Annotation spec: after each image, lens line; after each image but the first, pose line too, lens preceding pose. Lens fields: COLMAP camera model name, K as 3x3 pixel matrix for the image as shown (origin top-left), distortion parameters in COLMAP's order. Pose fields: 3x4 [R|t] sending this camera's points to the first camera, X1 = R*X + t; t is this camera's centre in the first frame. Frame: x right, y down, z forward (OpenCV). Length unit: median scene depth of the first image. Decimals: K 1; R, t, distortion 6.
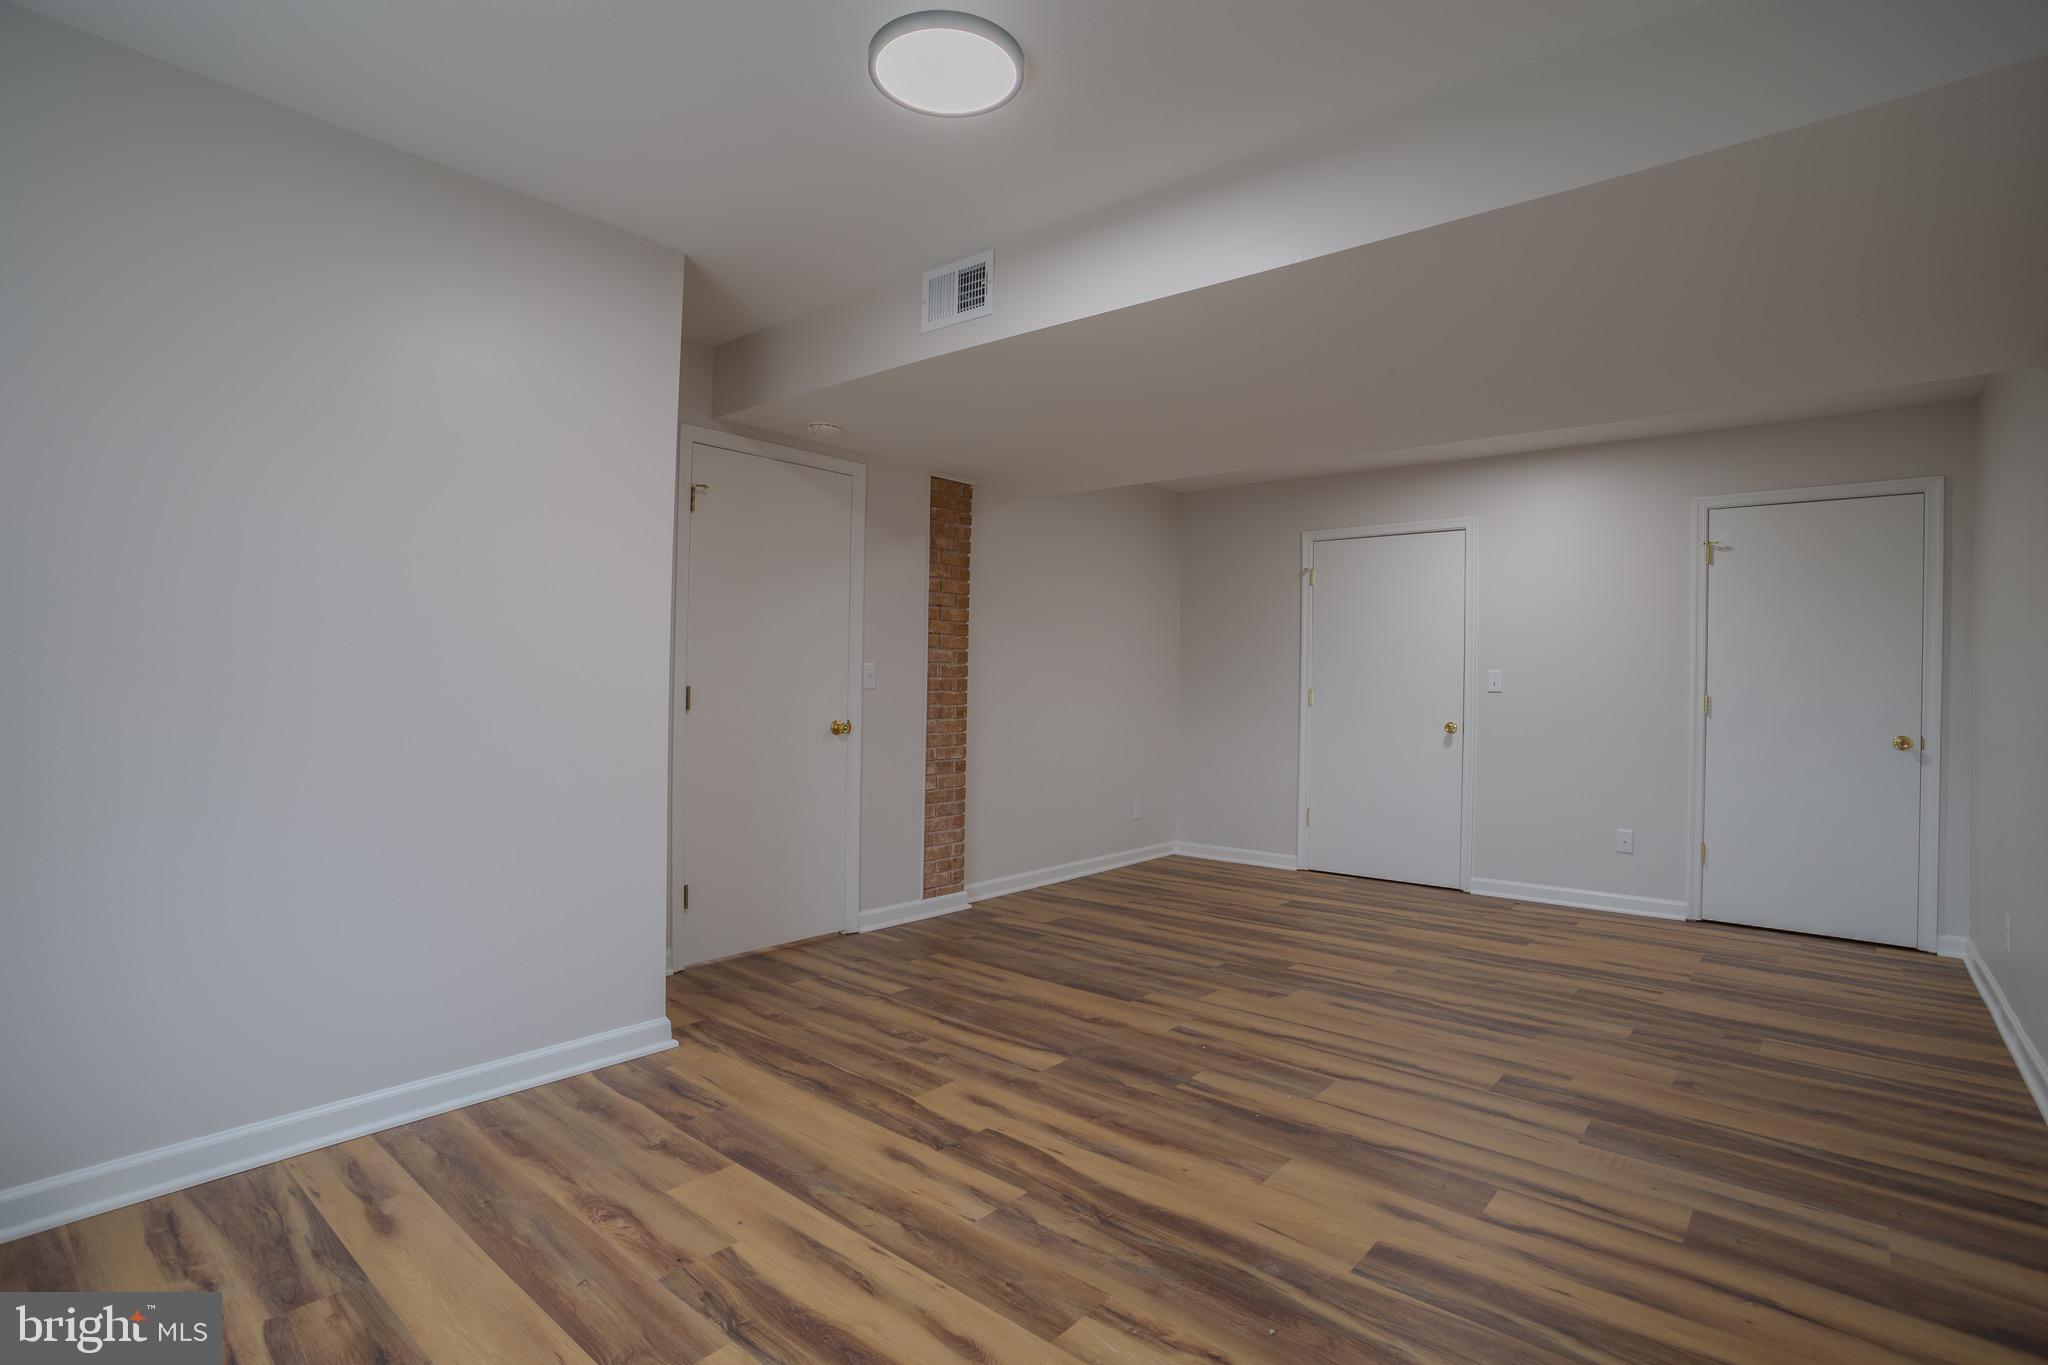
lens RADIAL K [[990.1, 0, 994.8], [0, 990.1, 679.4], [0, 0, 1]] dist [-0.080063, 0.033250]
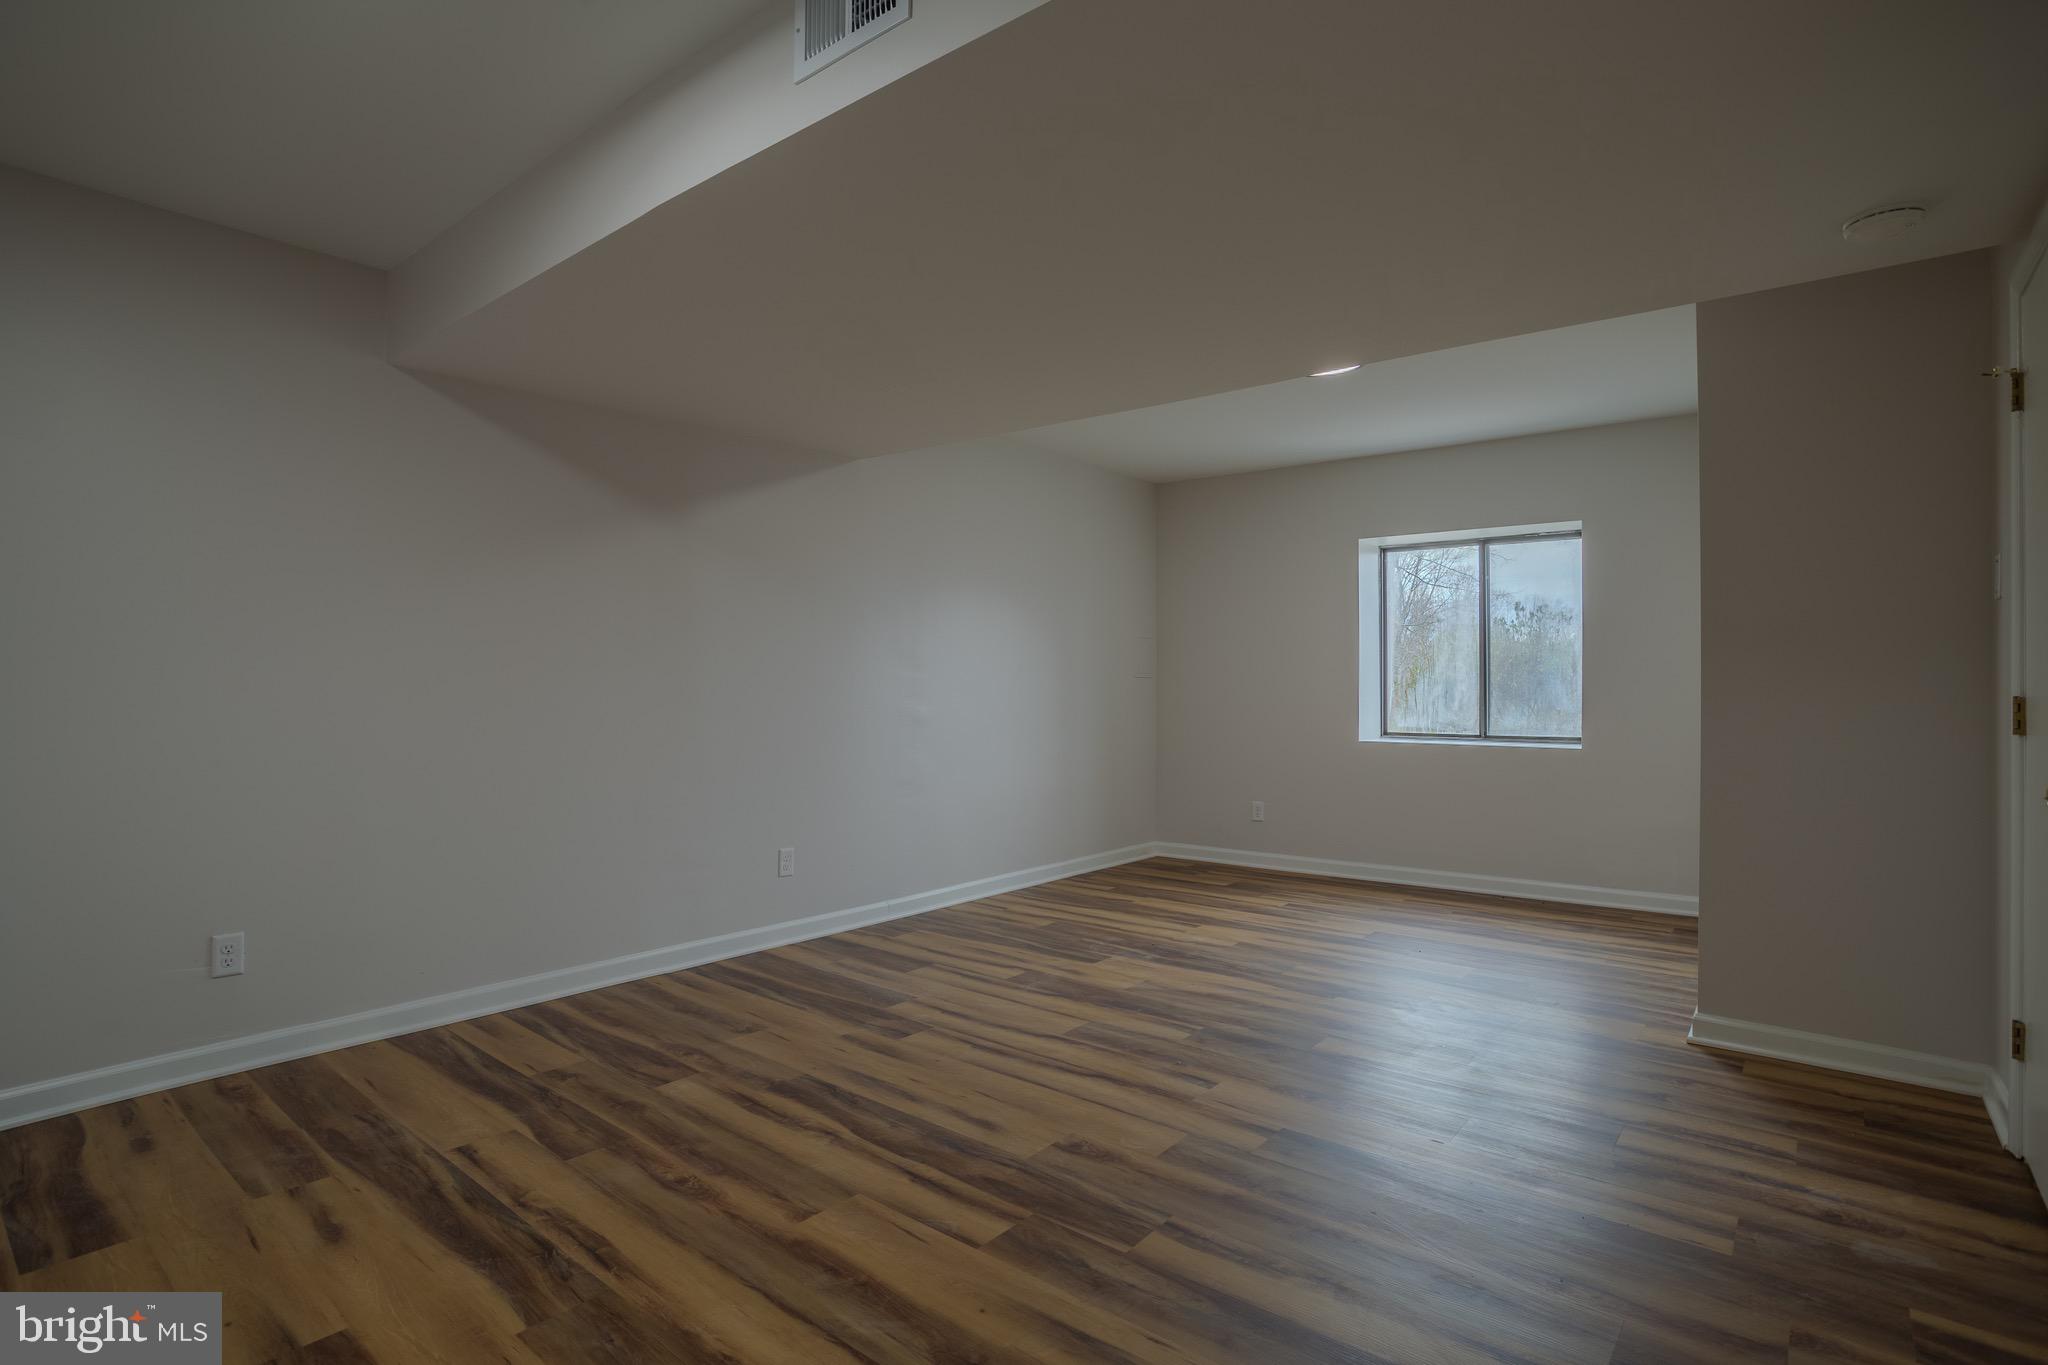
lens RADIAL K [[1053.9, 0, 990.9], [0, 1053.9, 687.6], [0, 0, 1]] dist [-0.086658, 0.036027]
pose [[-0.999529, -0.016047, -0.026173, 0.371645], [-0.016018, 0.999871, -0.001335, 0.014485], [0.026191, -0.000915, -0.999657, 1.734544]]
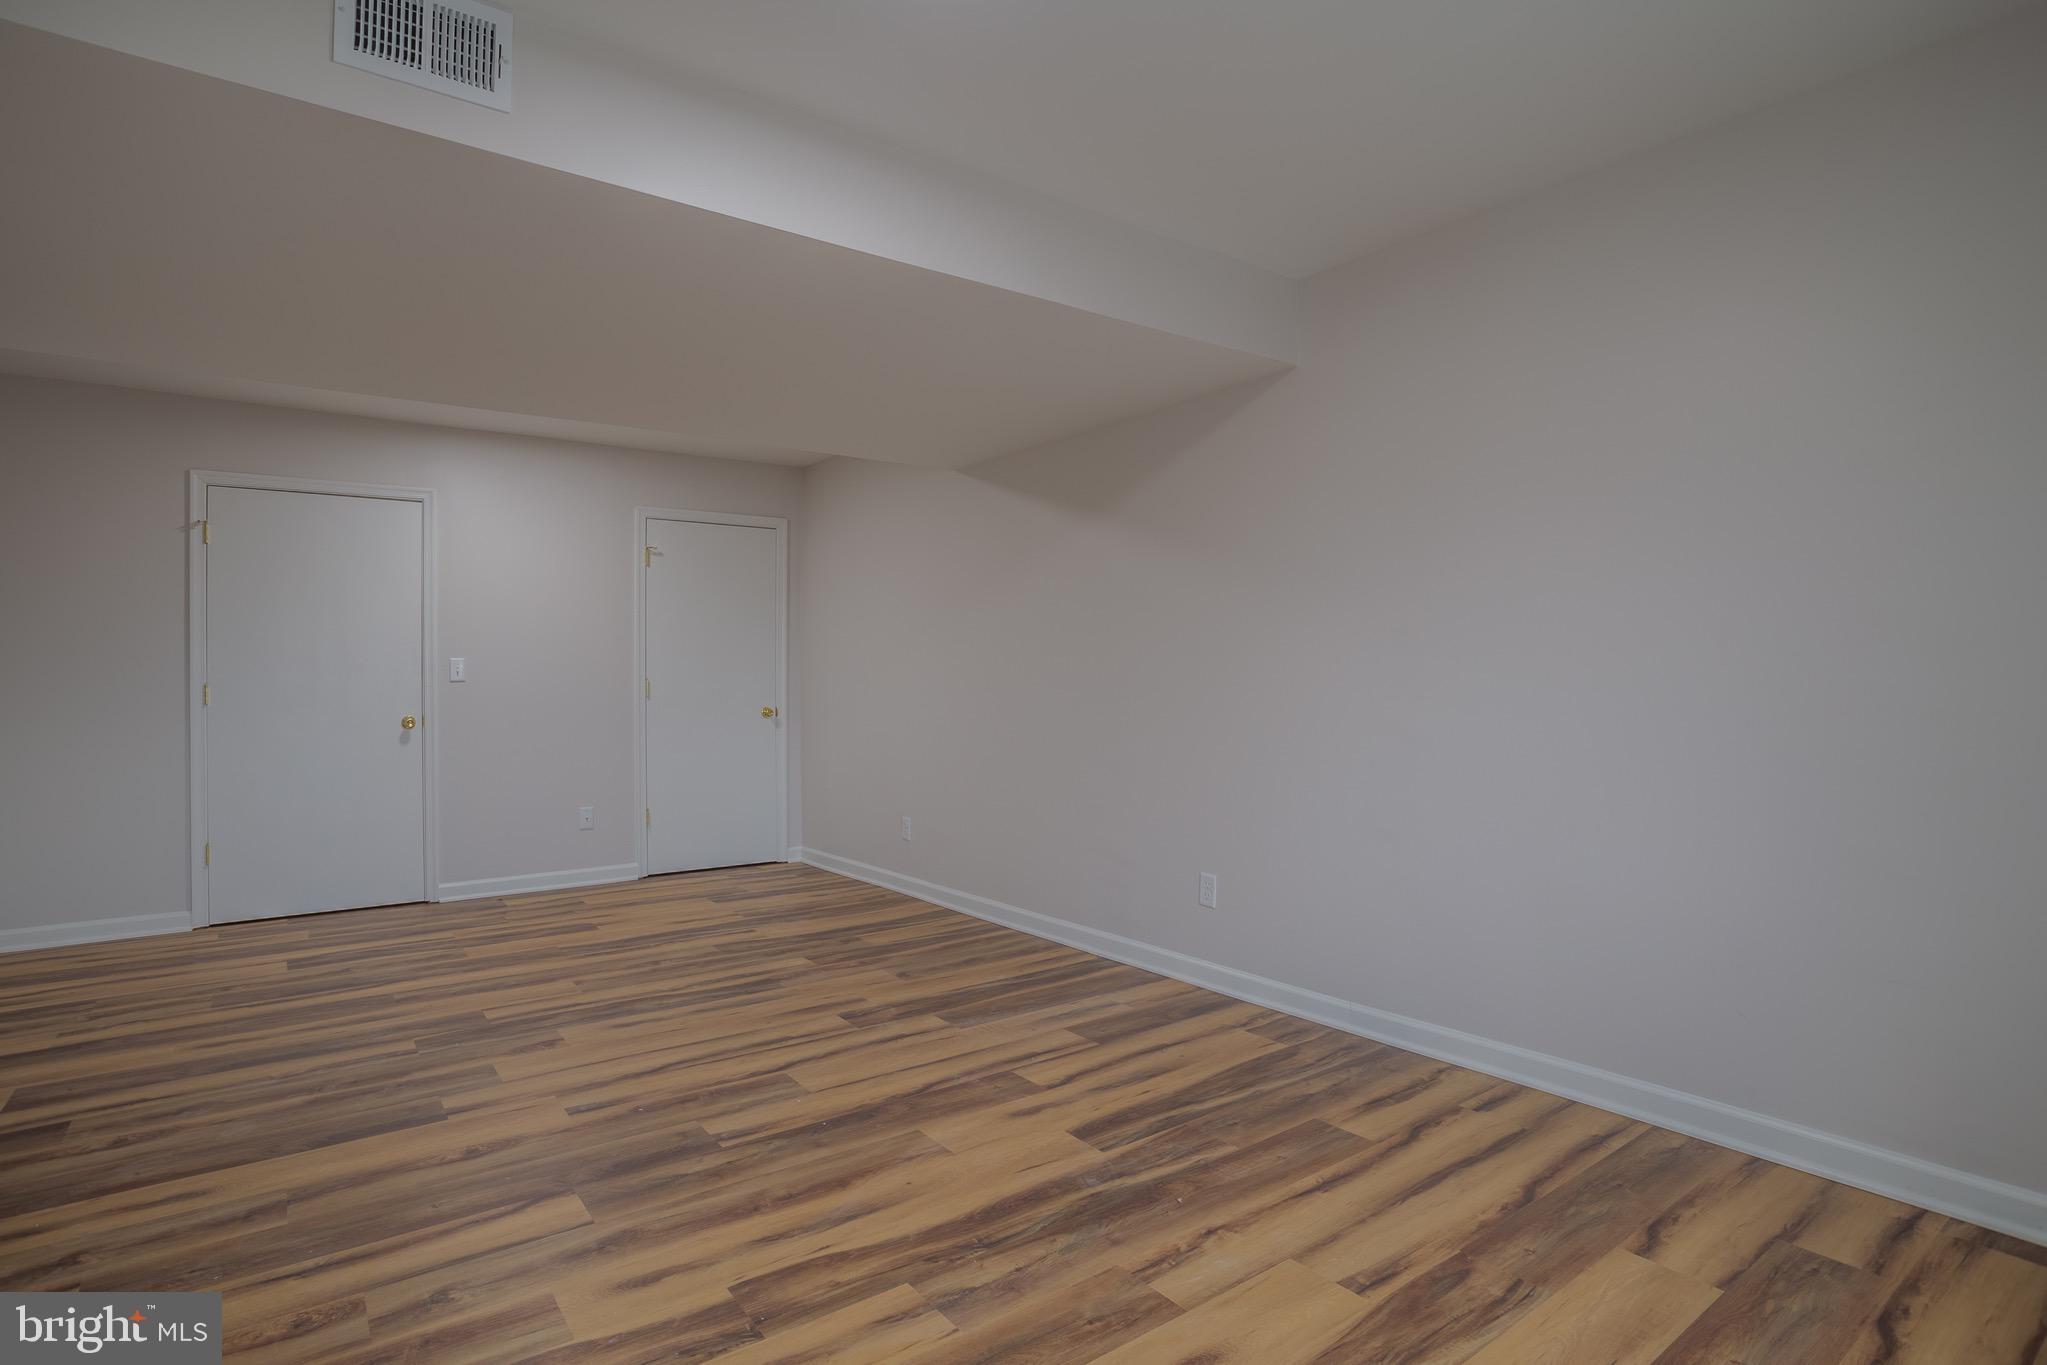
lens RADIAL K [[1026.4, 0, 966.9], [0, 1026.4, 684.5], [0, 0, 1]] dist [-0.085592, 0.044815]
pose [[0.234809, -0.024423, 0.971735, -0.478136], [0.005350, 0.999702, 0.023833, -0.007769], [-0.972027, -0.000397, 0.234870, 0.452472]]
